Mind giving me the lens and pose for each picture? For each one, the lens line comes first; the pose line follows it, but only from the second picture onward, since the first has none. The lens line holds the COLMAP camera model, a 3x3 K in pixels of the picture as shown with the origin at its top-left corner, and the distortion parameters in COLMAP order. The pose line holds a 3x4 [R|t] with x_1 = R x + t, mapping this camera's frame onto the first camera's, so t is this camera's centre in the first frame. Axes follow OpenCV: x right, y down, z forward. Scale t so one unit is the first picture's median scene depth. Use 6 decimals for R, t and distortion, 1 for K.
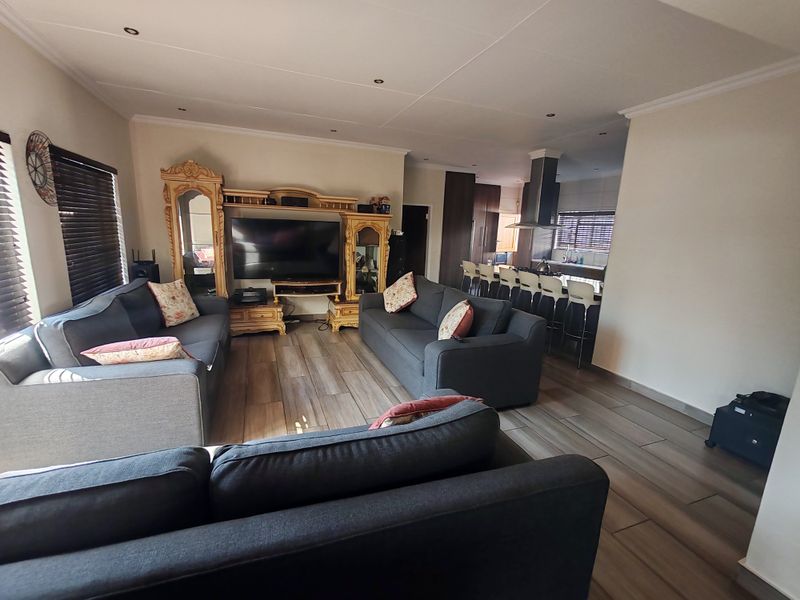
lens RADIAL K [[362.8, 0, 397.9], [0, 362.8, 301.2], [0, 0, 1]] dist [0.004728, 0.000426]
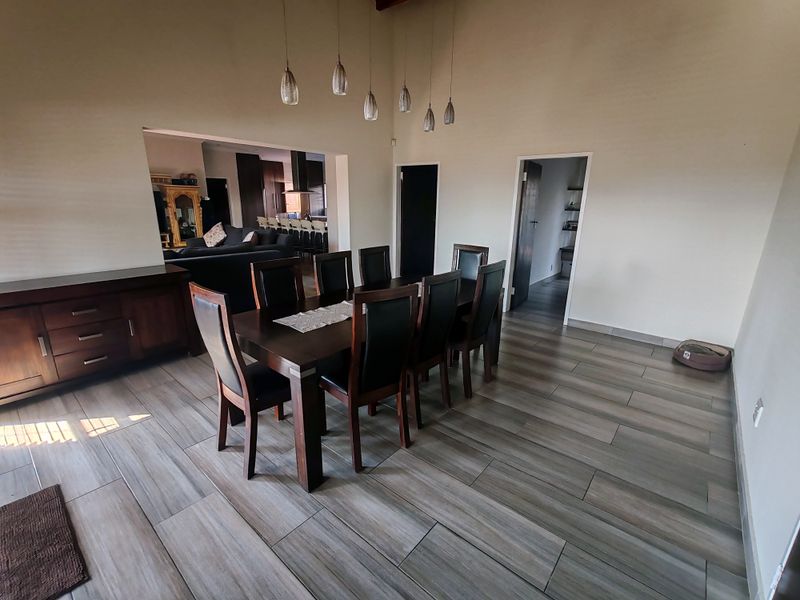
lens RADIAL K [[362.8, 0, 399.3], [0, 362.8, 300.8], [0, 0, 1]] dist [0.004728, 0.000426]
pose [[0.879553, -0.153353, 0.450411, -0.038609], [0.114858, 0.987073, 0.111779, 0.150529], [-0.461730, -0.046582, 0.885796, -0.703789]]
